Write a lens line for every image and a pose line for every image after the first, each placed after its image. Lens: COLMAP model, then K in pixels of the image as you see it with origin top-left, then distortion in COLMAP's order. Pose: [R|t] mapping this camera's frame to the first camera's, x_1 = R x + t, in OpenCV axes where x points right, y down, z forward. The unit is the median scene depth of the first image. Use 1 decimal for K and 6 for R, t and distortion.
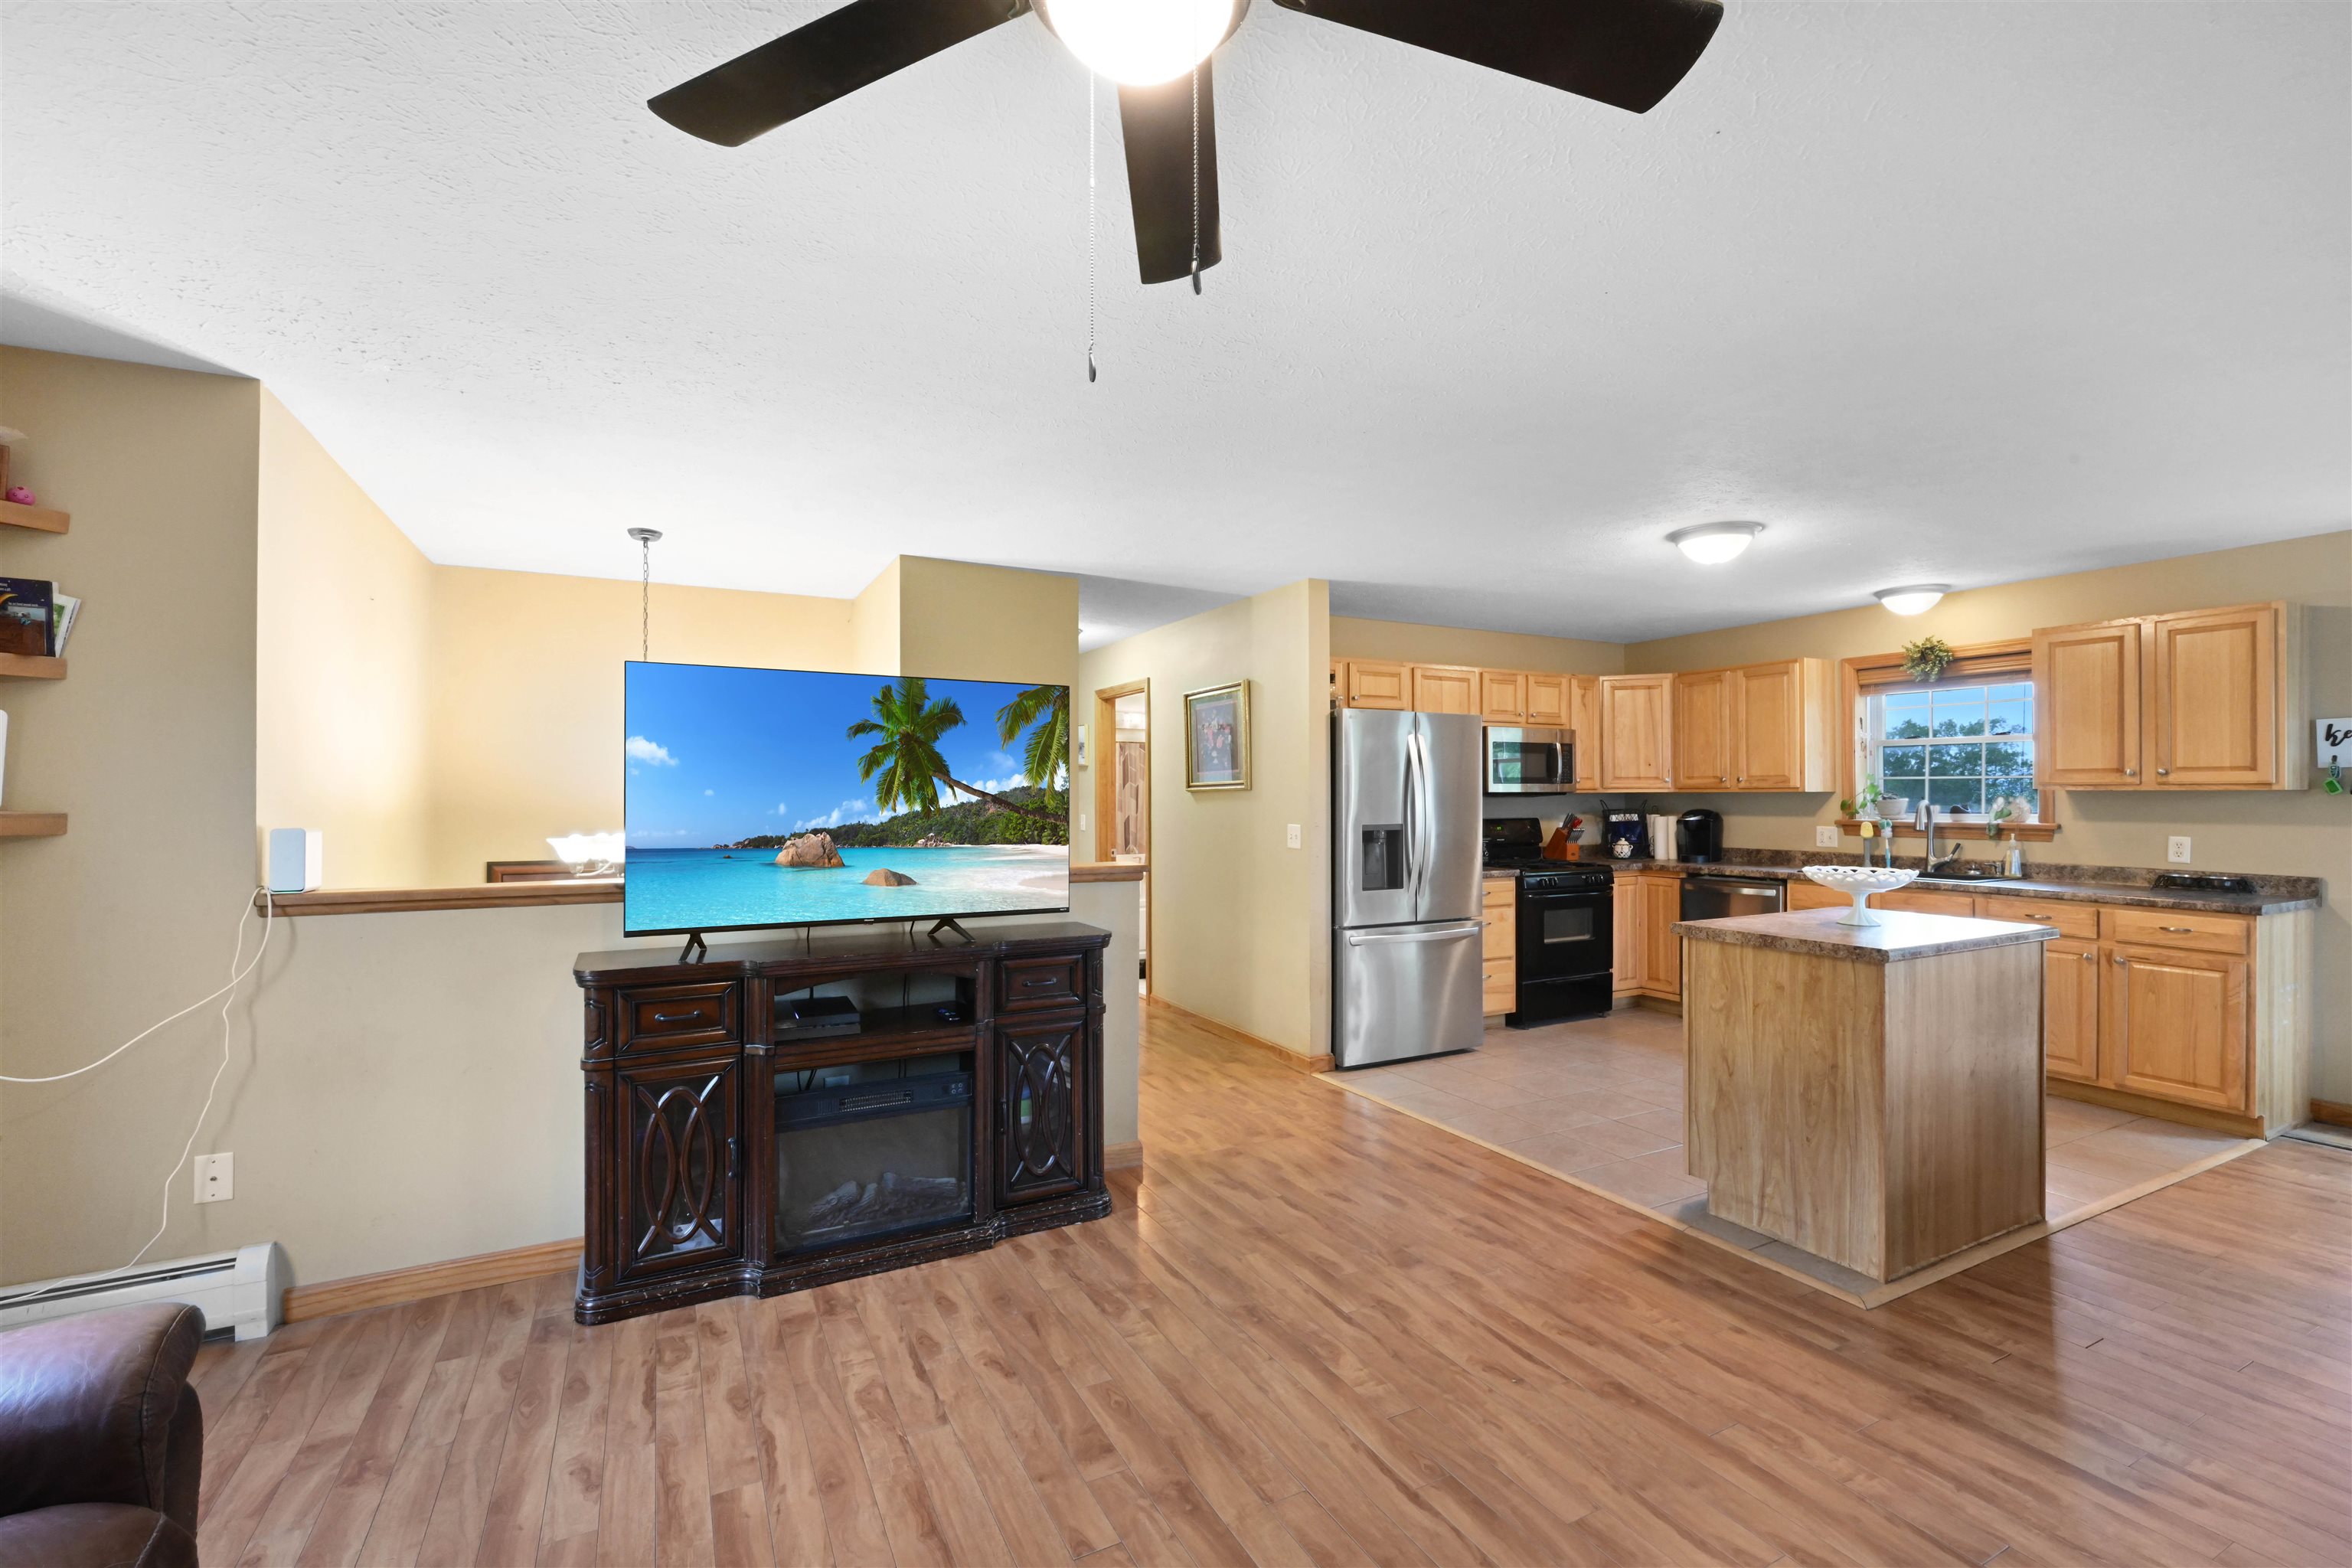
lens RADIAL K [[1010.9, 0, 1173.6], [0, 1010.9, 797.3], [0, 0, 1]] dist [-0.002381, -0.000199]
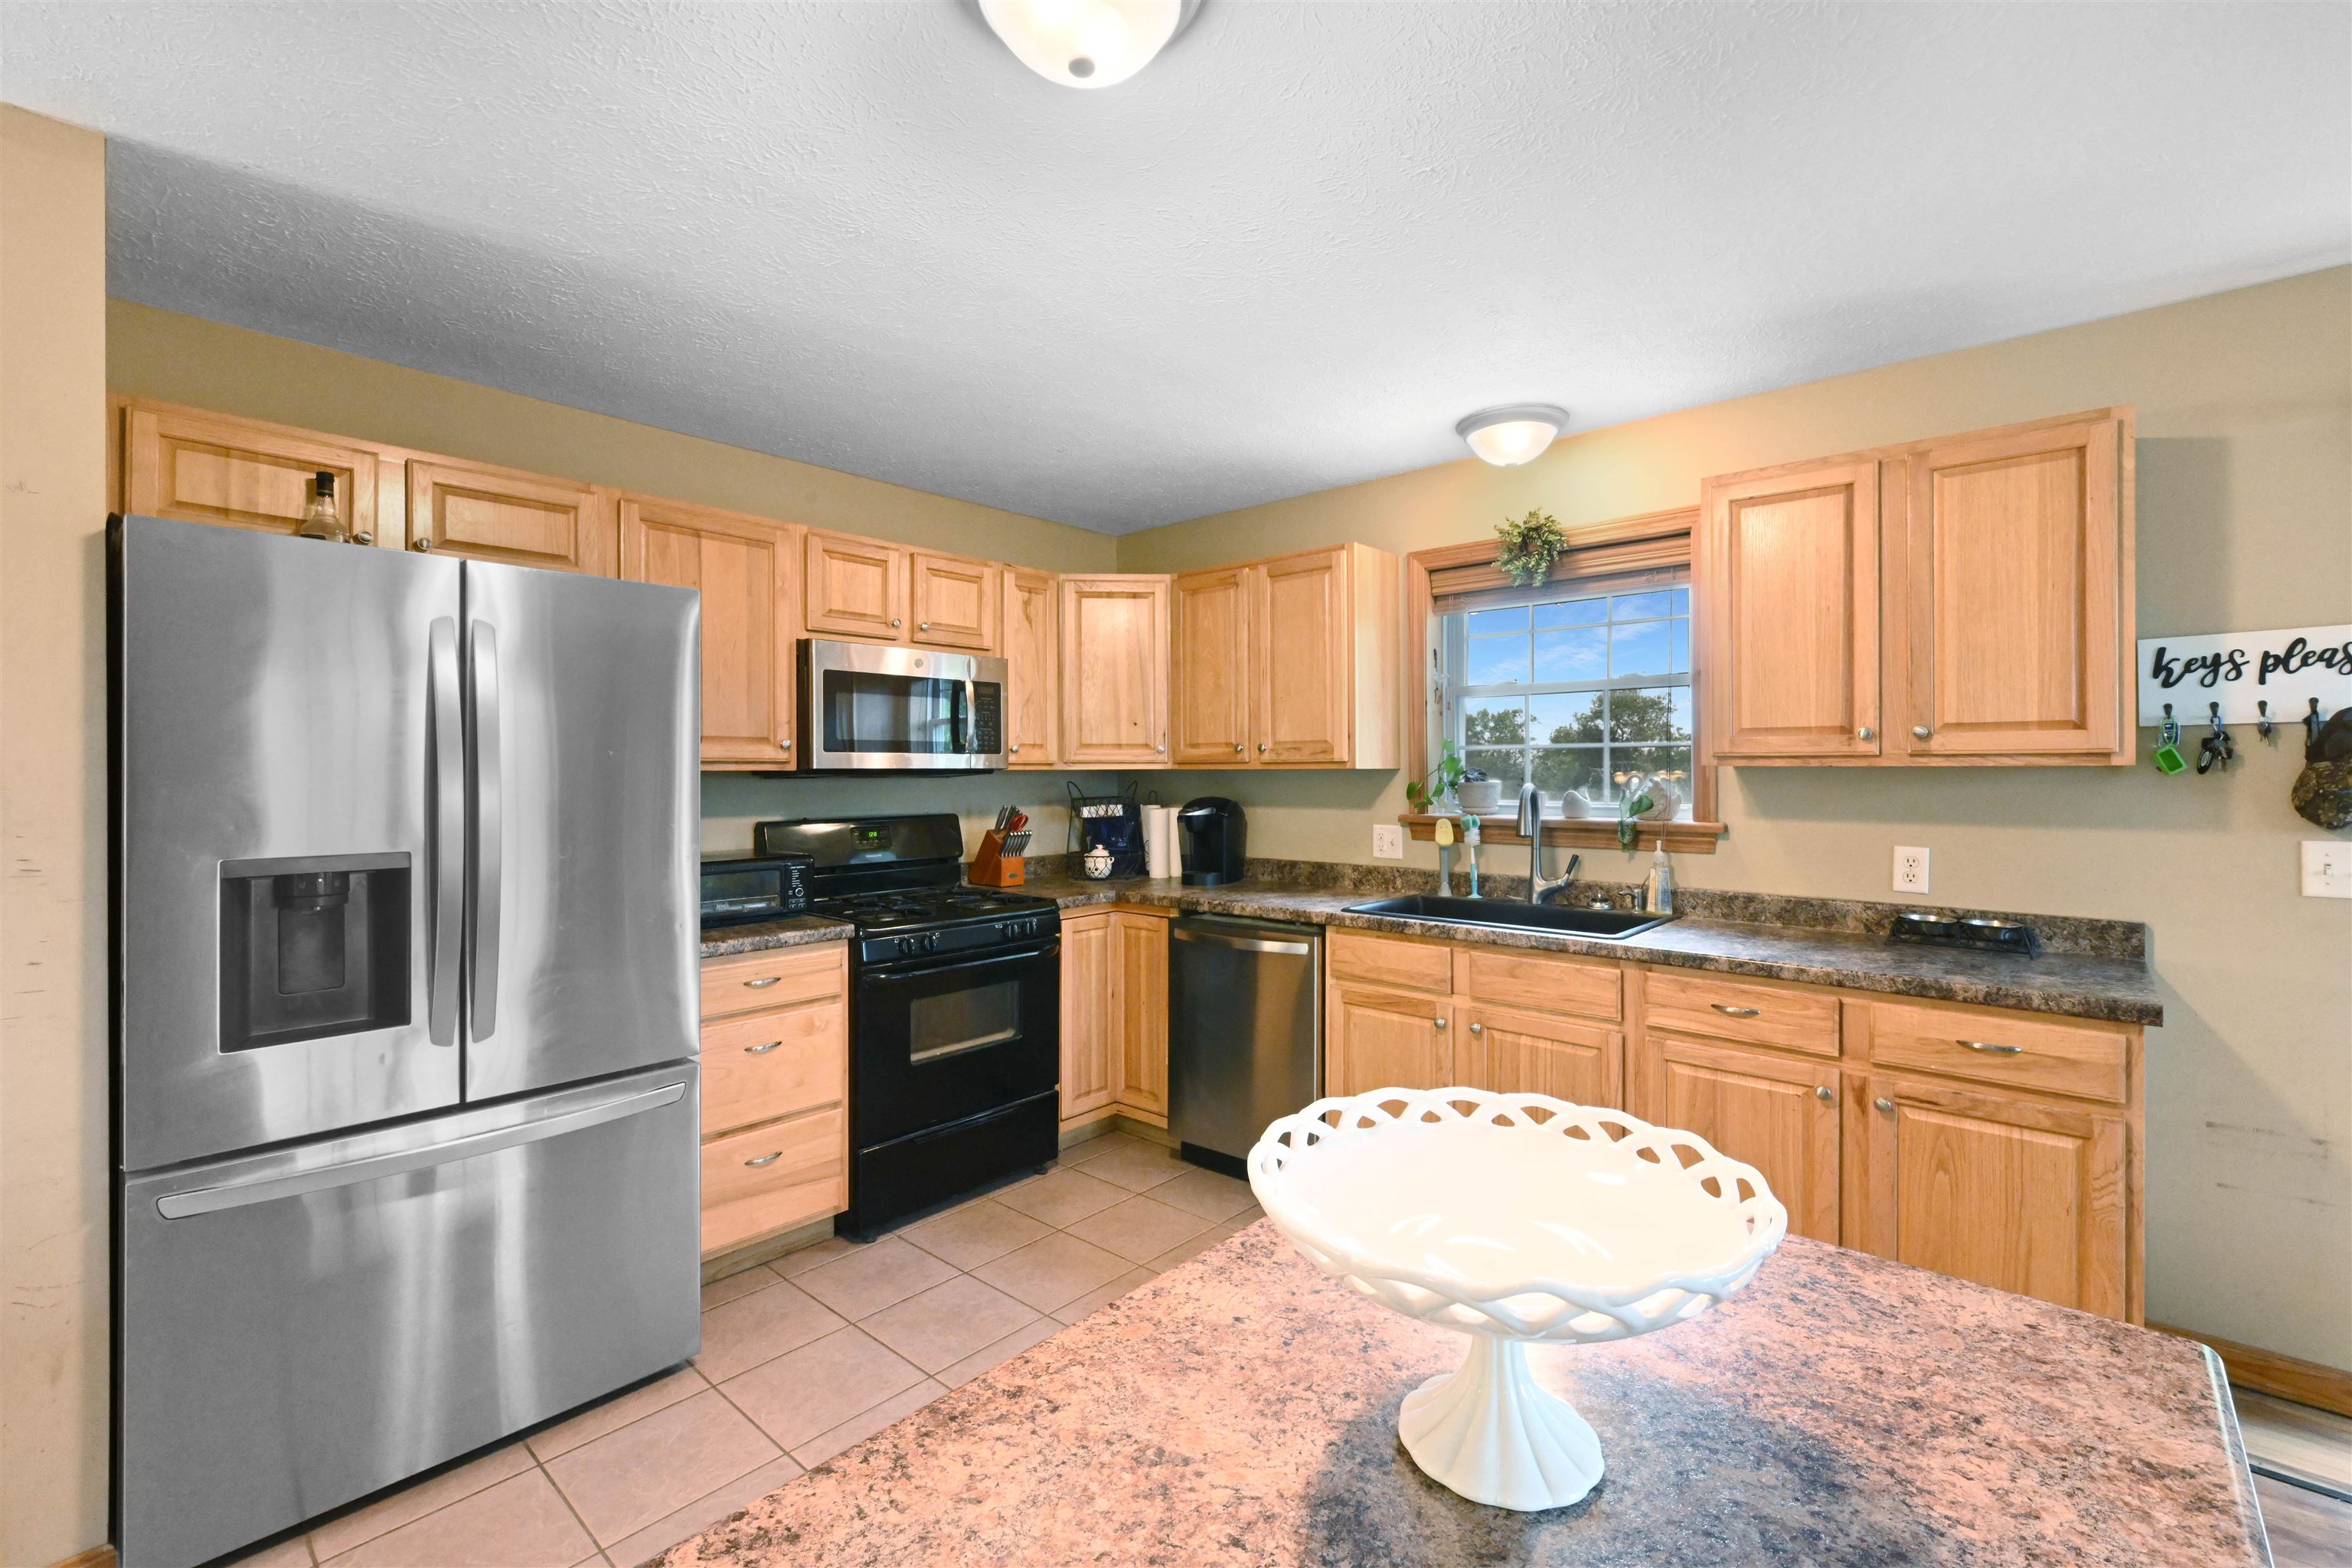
lens RADIAL K [[1010.9, 0, 1180.3], [0, 1010.9, 772.4], [0, 0, 1]] dist [-0.002381, -0.000199]
pose [[0.934233, 0.000465, 0.356663, 0.317736], [0.000529, 0.999996, -0.002688, -0.001793], [-0.356663, 0.002700, 0.934229, 0.482841]]
